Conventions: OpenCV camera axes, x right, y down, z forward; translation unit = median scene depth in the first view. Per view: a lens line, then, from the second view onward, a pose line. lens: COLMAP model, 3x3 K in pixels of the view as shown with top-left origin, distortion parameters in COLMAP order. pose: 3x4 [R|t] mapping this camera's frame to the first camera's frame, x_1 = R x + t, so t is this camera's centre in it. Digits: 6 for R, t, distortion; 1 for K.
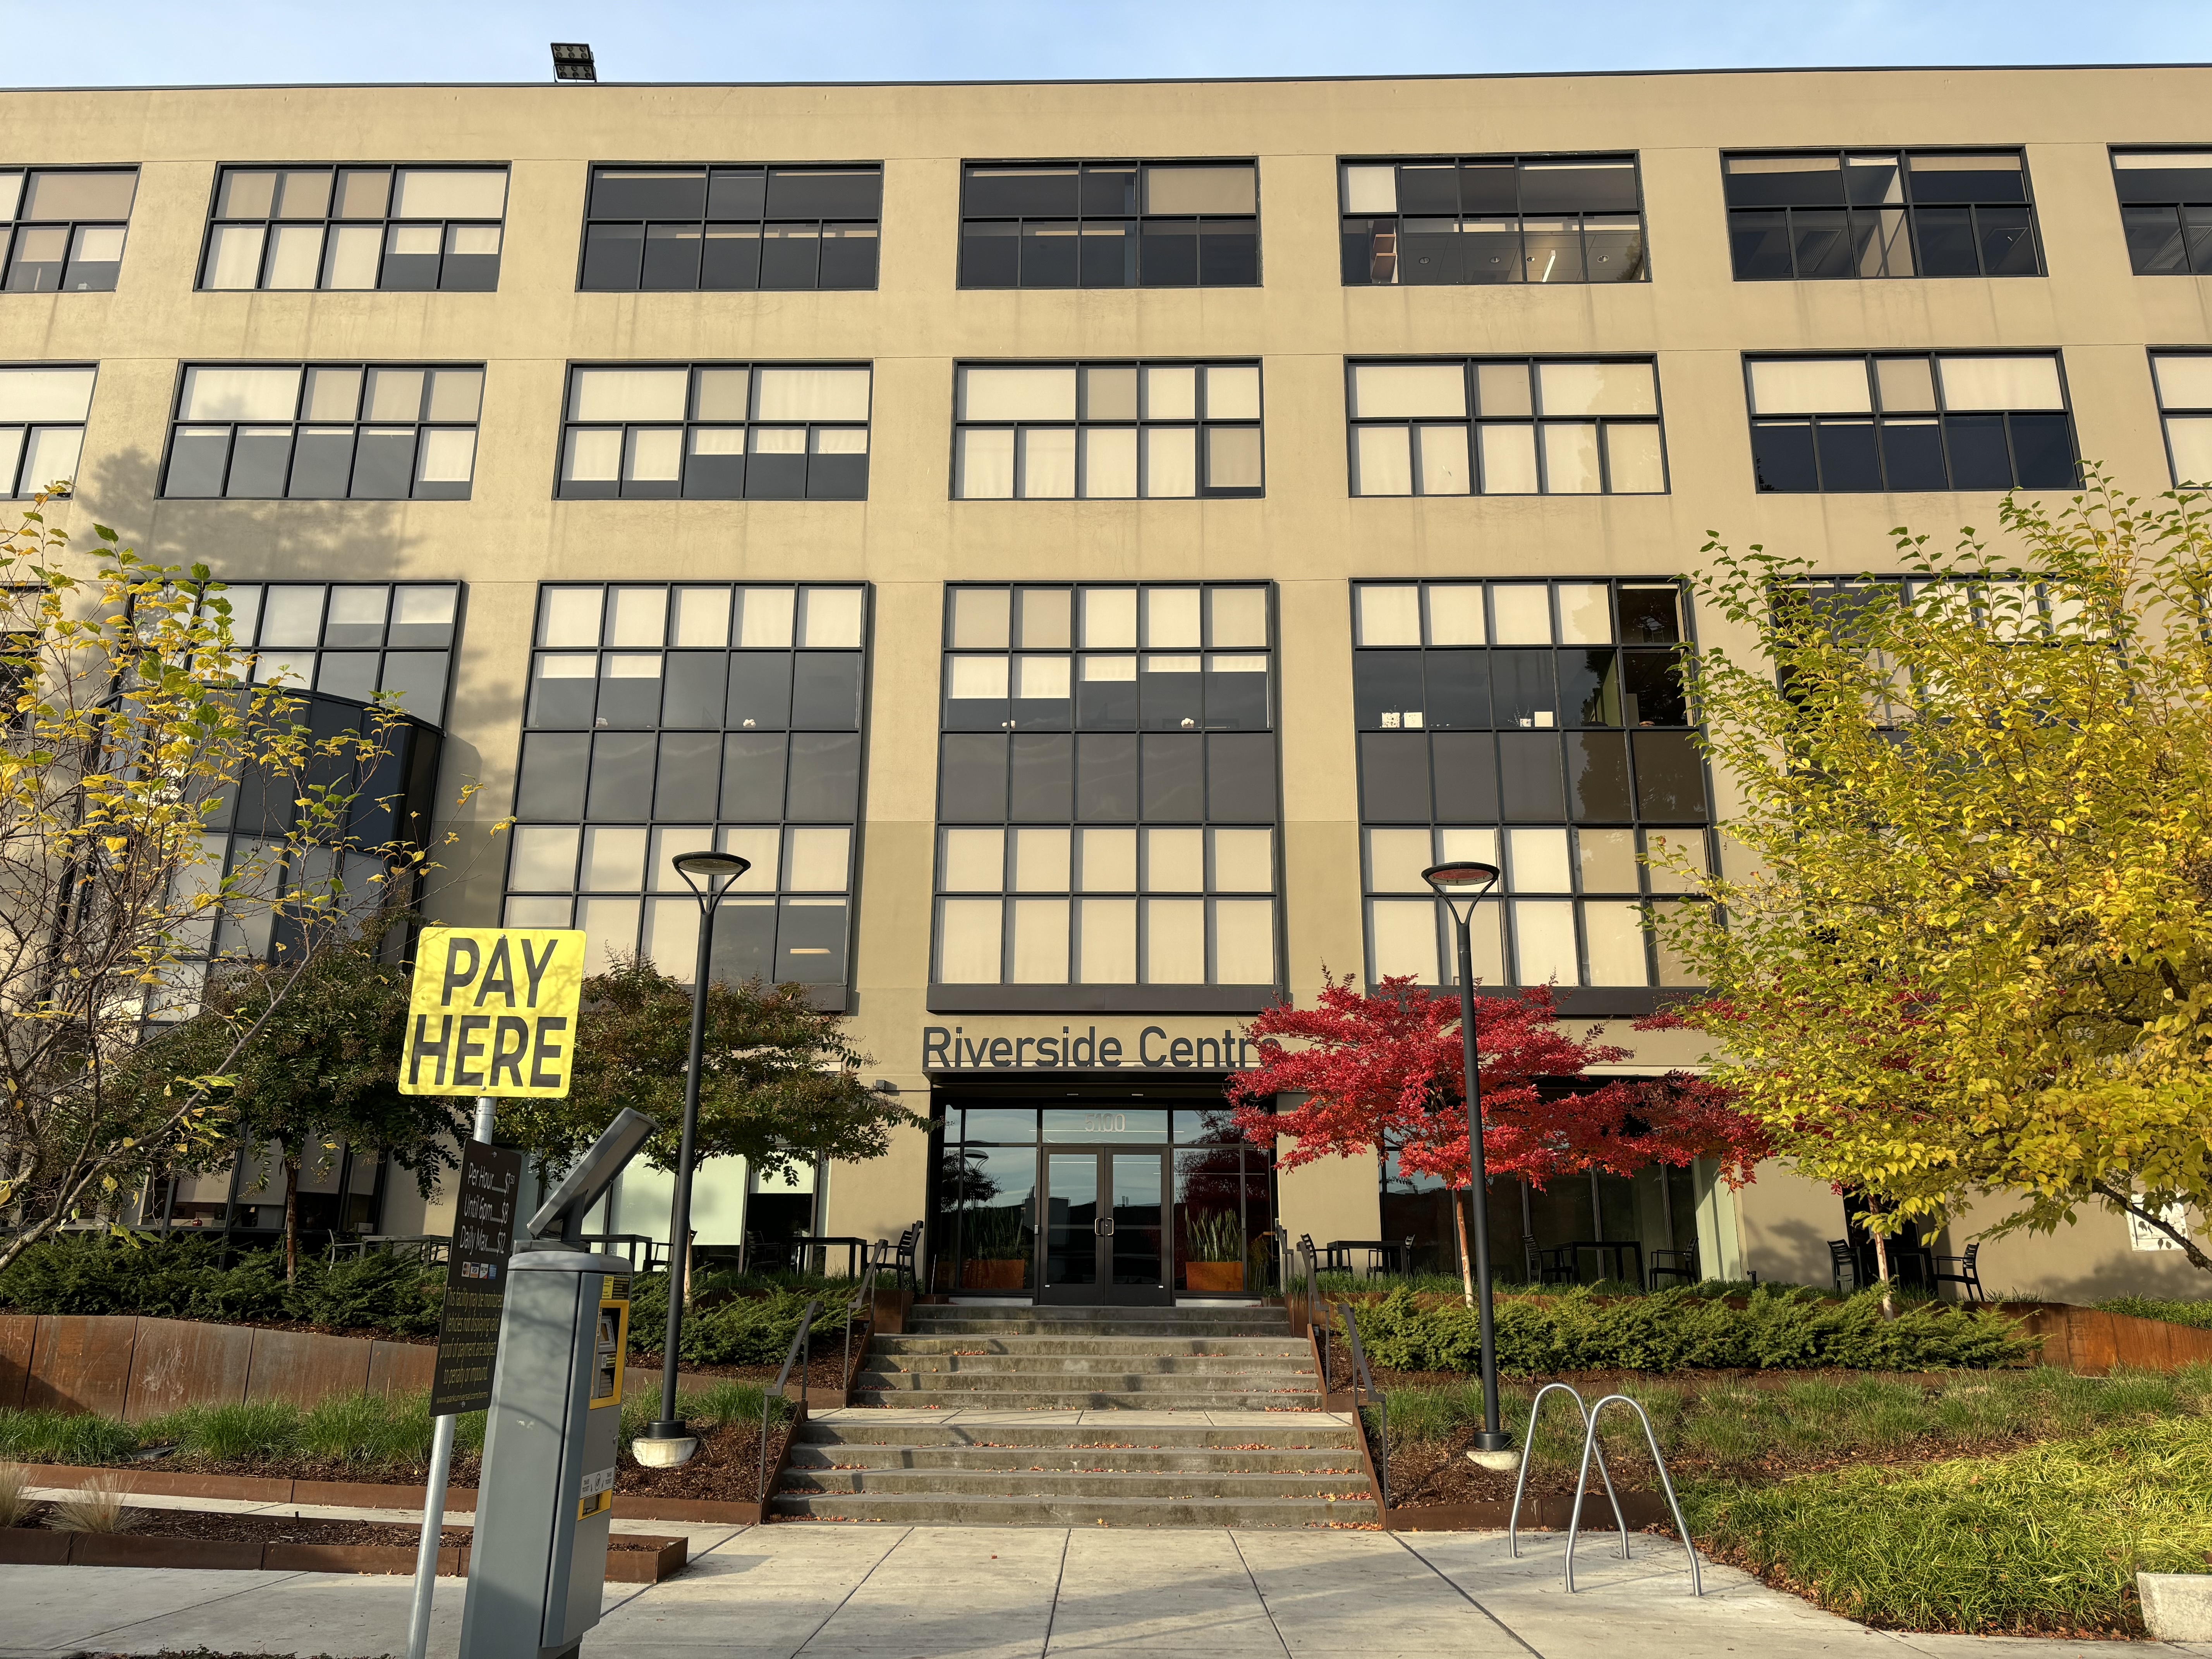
lens RADIAL K [[1770.1, 0, 1101.4], [0, 1770.1, 818.7], [0, 0, 1]] dist [0.210435, -0.638218]
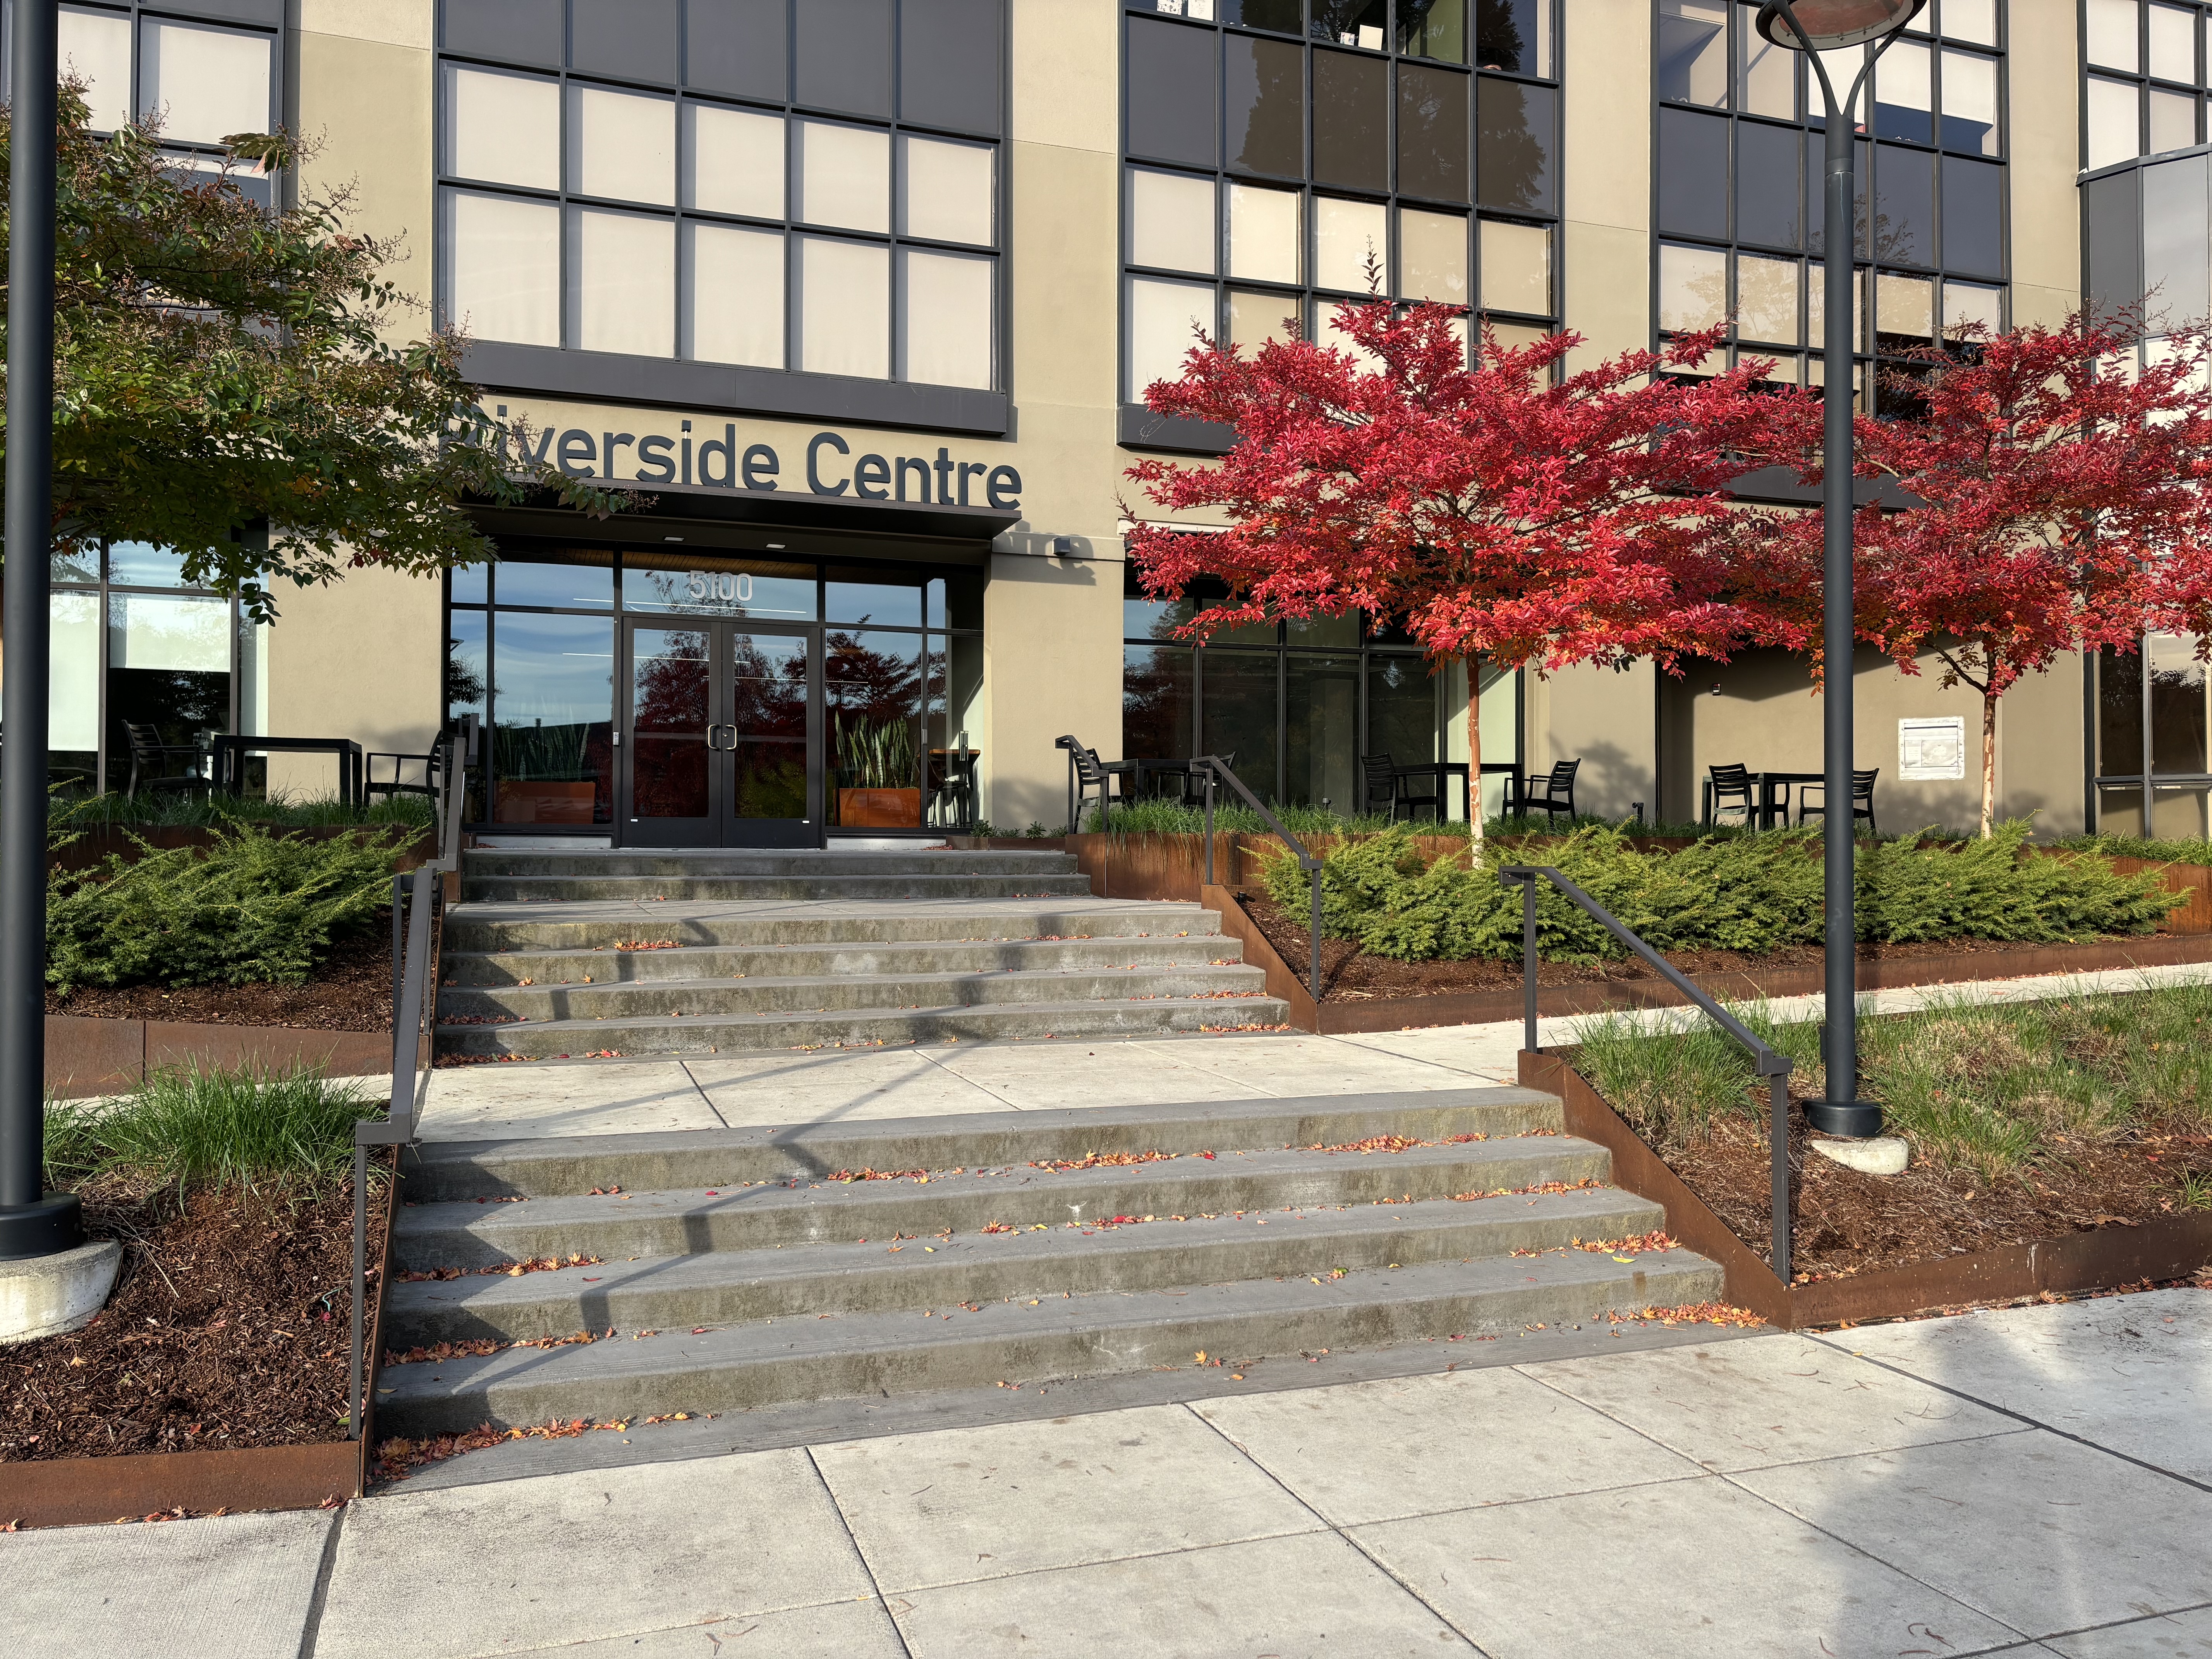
lens RADIAL K [[1673.6, 0, 1096.5], [0, 1673.6, 837.7], [0, 0, 1]] dist [0.073338, -0.087031]
pose [[0.933908, -0.001512, 0.357510, -0.093198], [-0.094606, 0.963298, 0.251211, 0.092175], [-0.344768, -0.268431, 0.899488, 0.369229]]
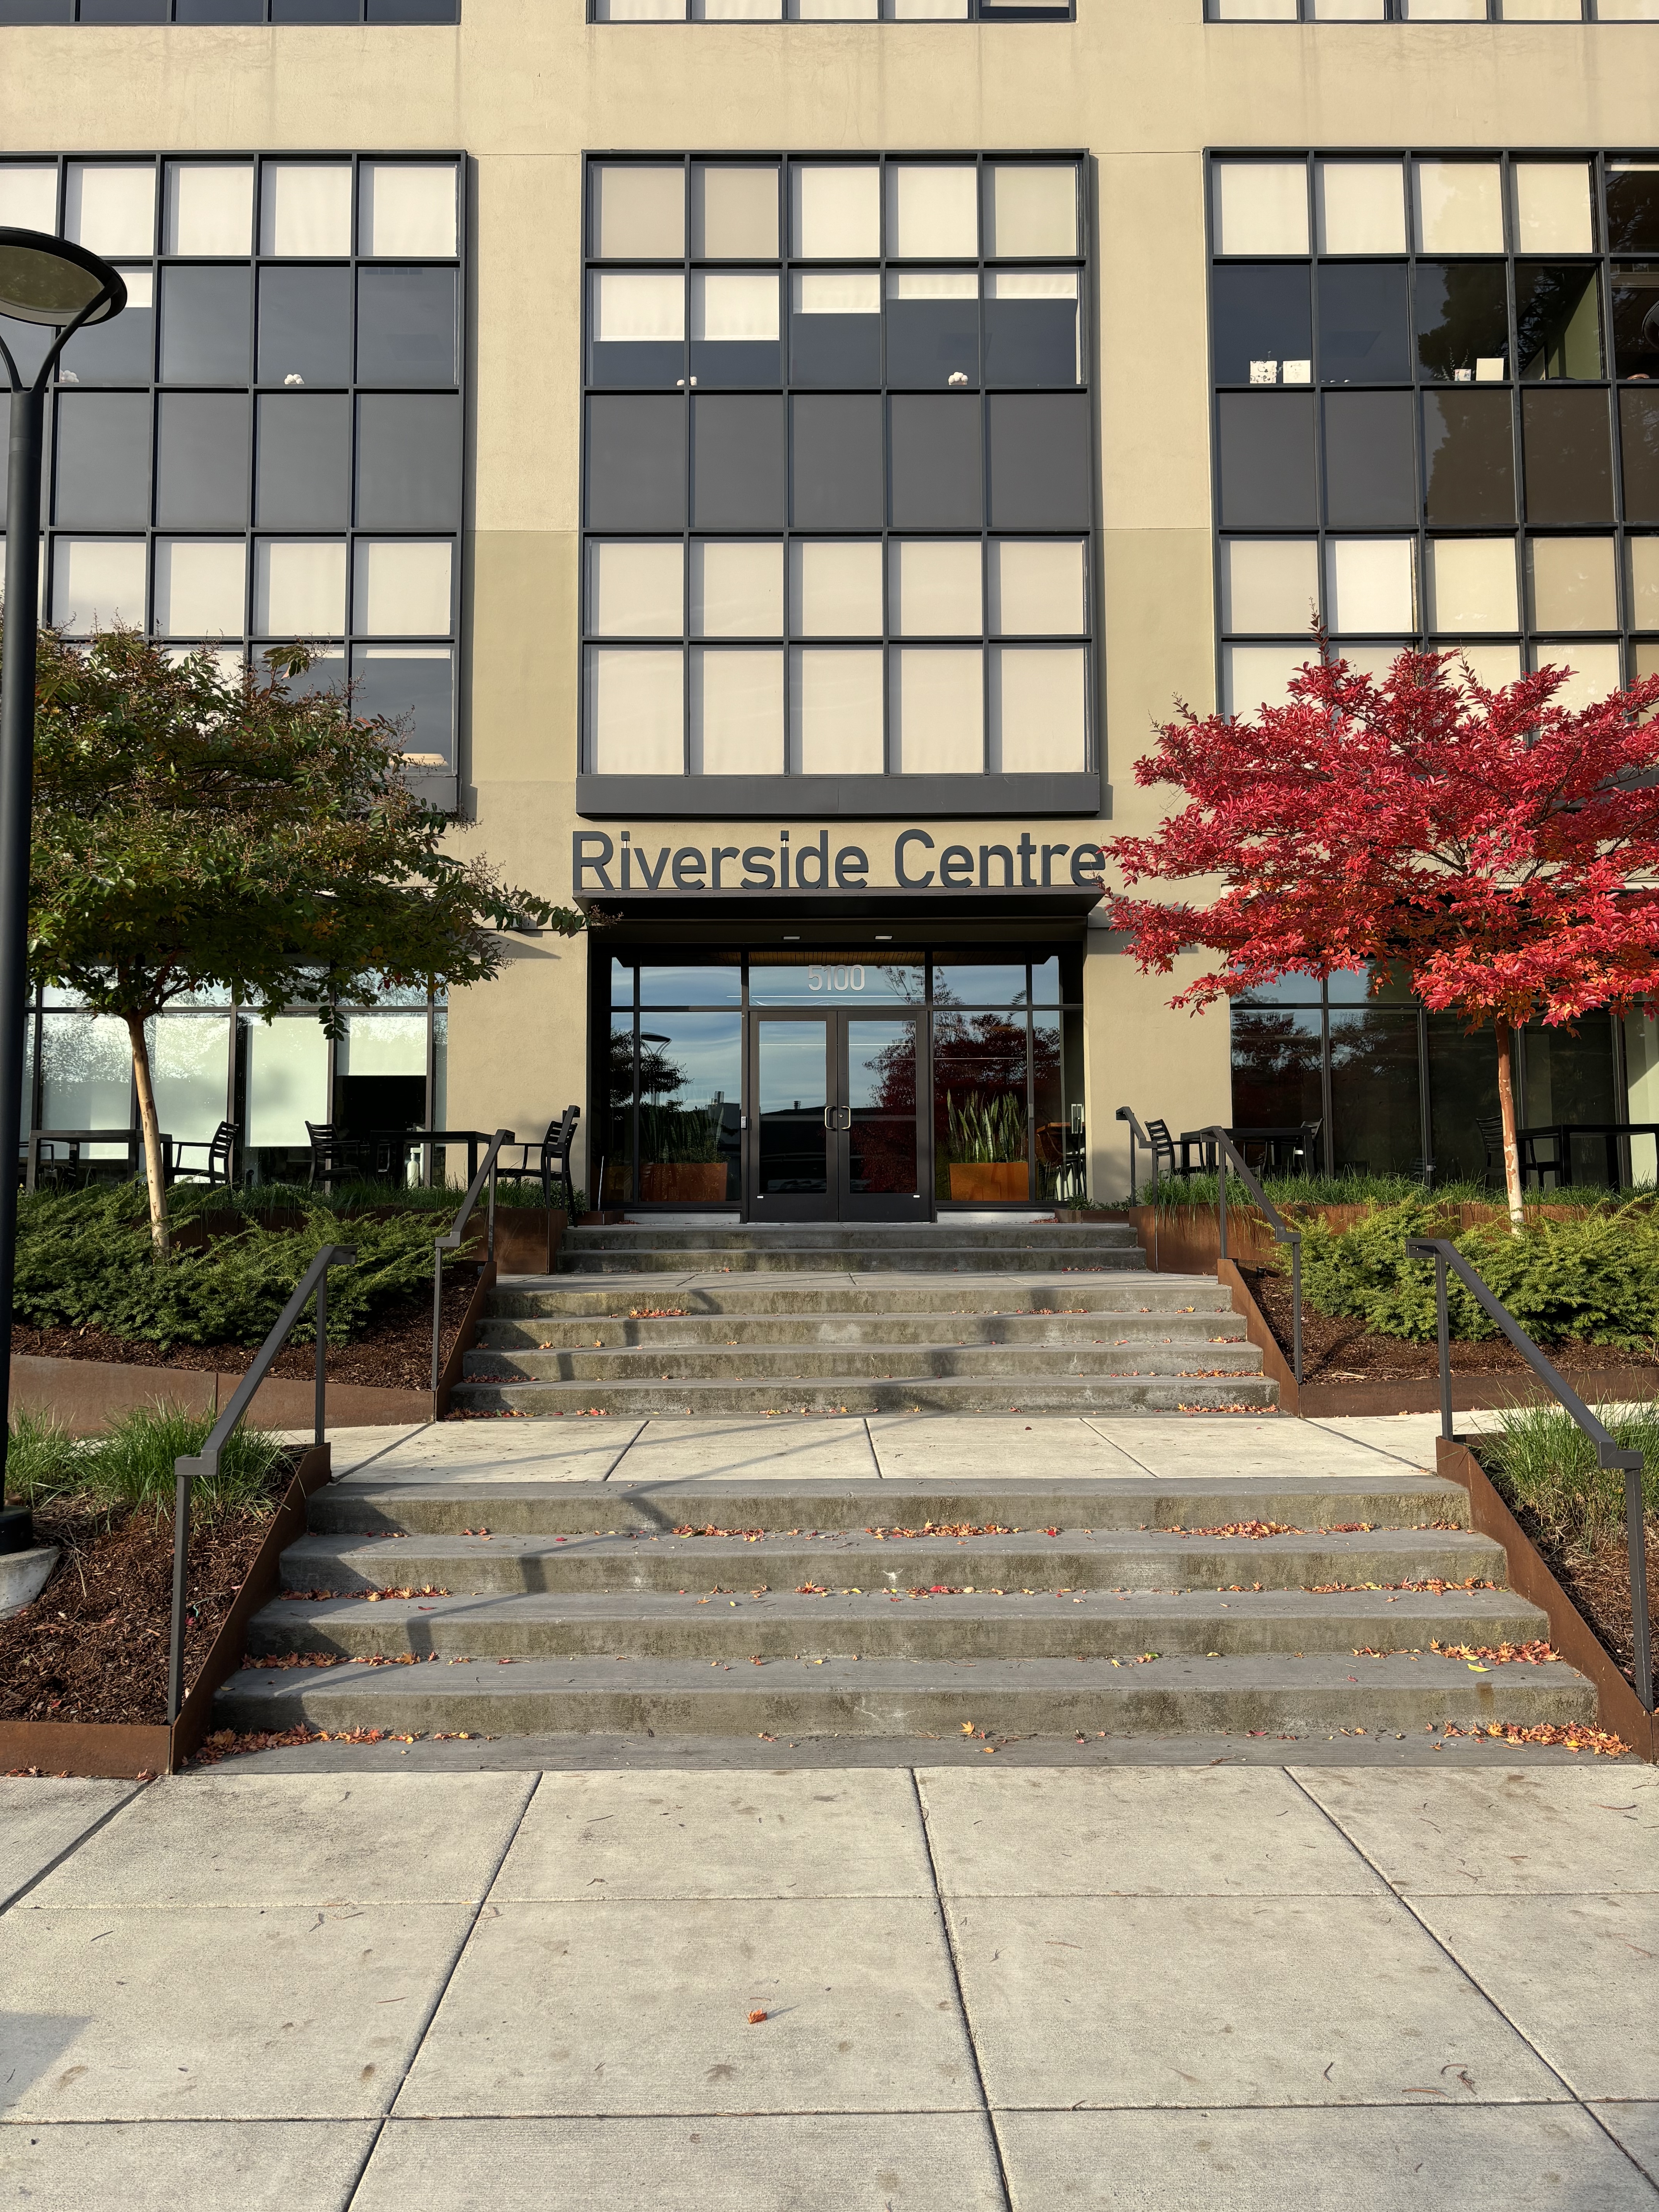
lens RADIAL K [[1673.6, 0, 829.5], [0, 1673.6, 1106.0], [0, 0, 1]] dist [0.073338, -0.087031]
pose [[0.999267, -0.009592, 0.037072, -0.026591], [0.001720, 0.978384, 0.206790, 0.084597], [-0.038254, -0.206574, 0.977683, 0.343092]]
